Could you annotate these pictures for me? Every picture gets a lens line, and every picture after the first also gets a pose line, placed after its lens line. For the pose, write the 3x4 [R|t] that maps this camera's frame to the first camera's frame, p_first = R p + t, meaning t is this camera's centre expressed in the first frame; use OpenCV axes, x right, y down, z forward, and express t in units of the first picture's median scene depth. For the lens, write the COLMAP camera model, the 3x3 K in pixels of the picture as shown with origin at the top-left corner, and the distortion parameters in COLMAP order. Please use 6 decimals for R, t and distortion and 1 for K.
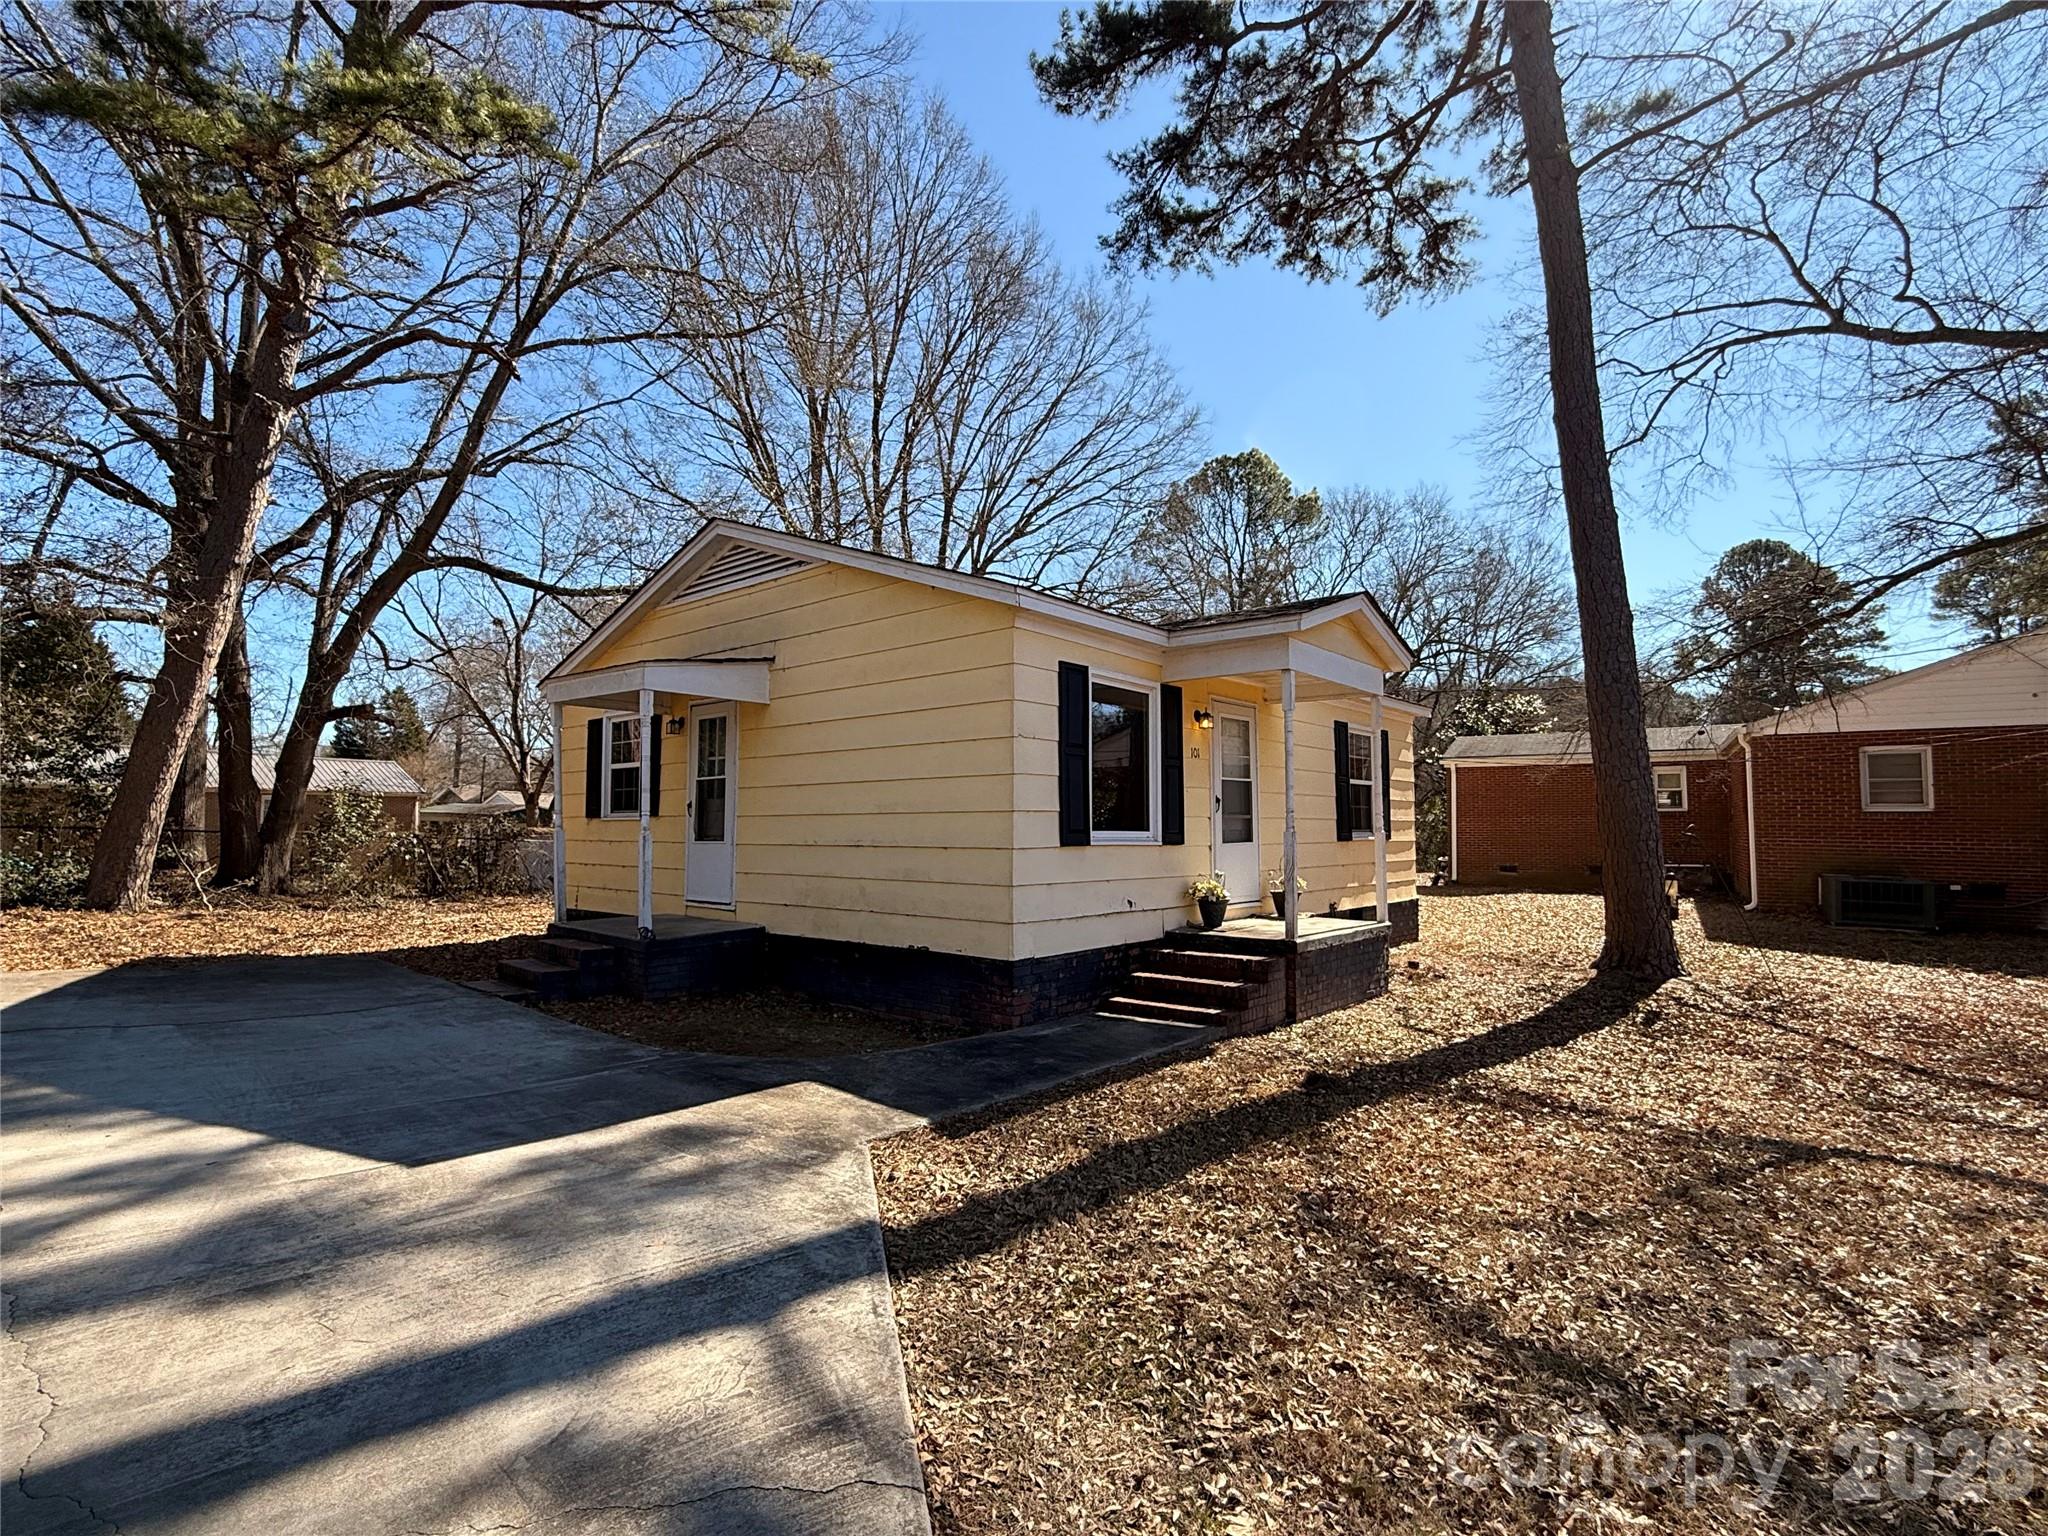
lens RADIAL K [[952.7, 0, 1013.8], [0, 952.7, 785.7], [0, 0, 1]] dist [0.010012, -0.000004]
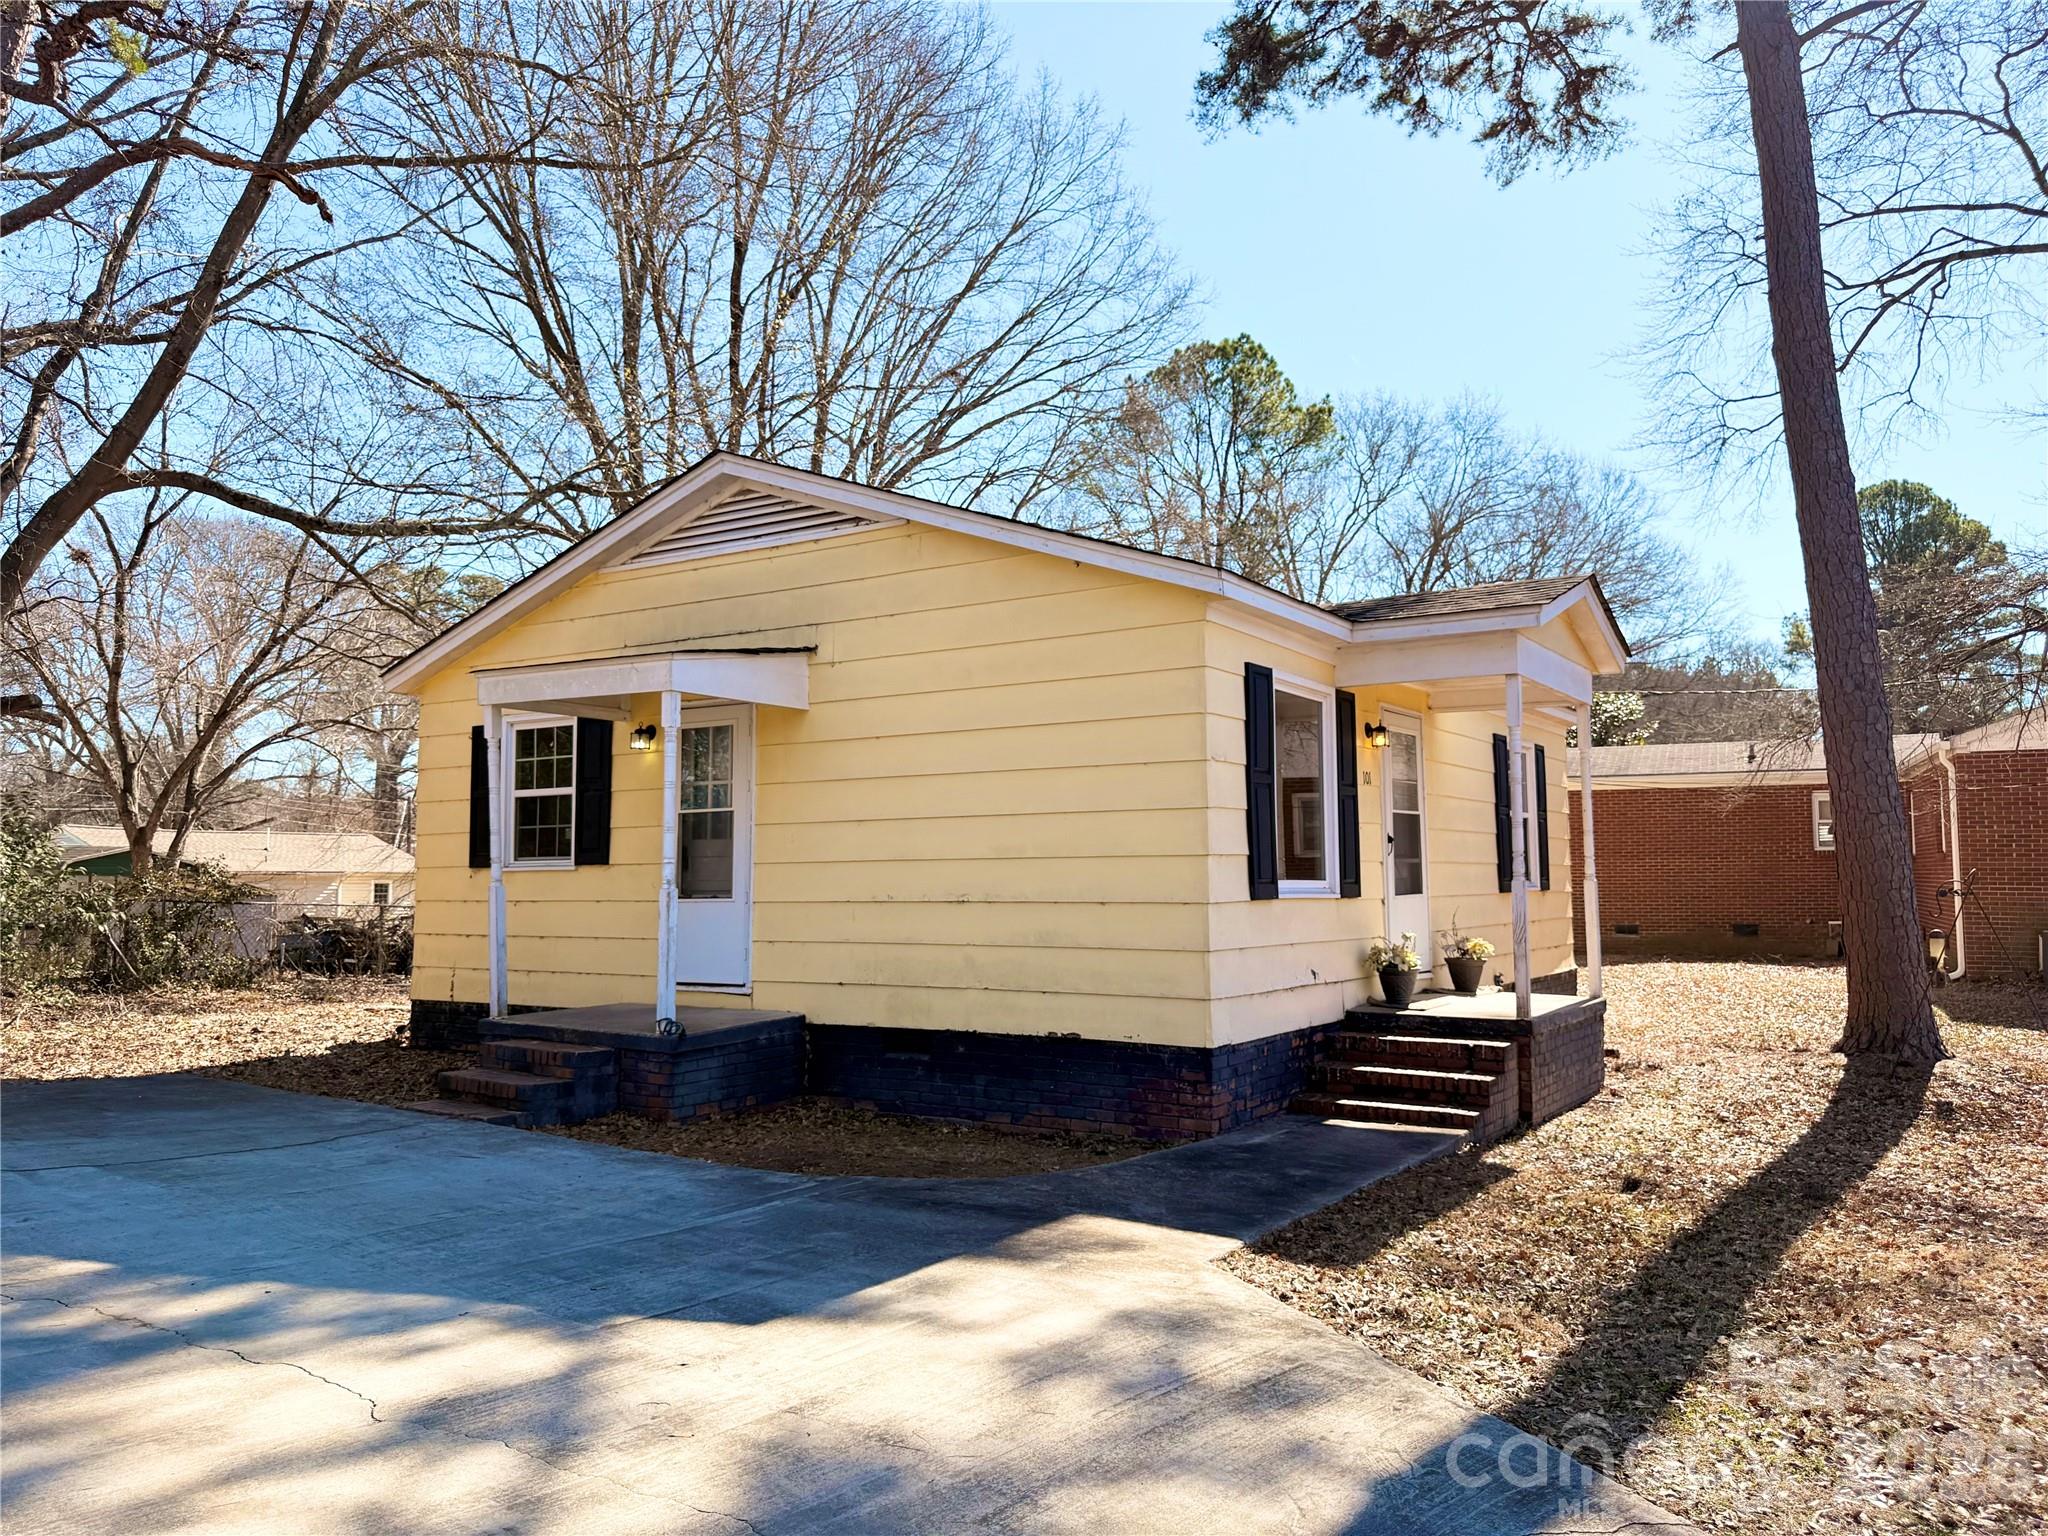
lens RADIAL K [[1425.0, 0, 1024.1], [0, 1425.0, 806.4], [0, 0, 1]] dist [0.043364, -0.036791]
pose [[0.991963, 0.000452, 0.126530, -0.152595], [0.000207, 0.999986, -0.005200, -0.003959], [-0.126531, 0.005184, 0.991949, -0.070161]]
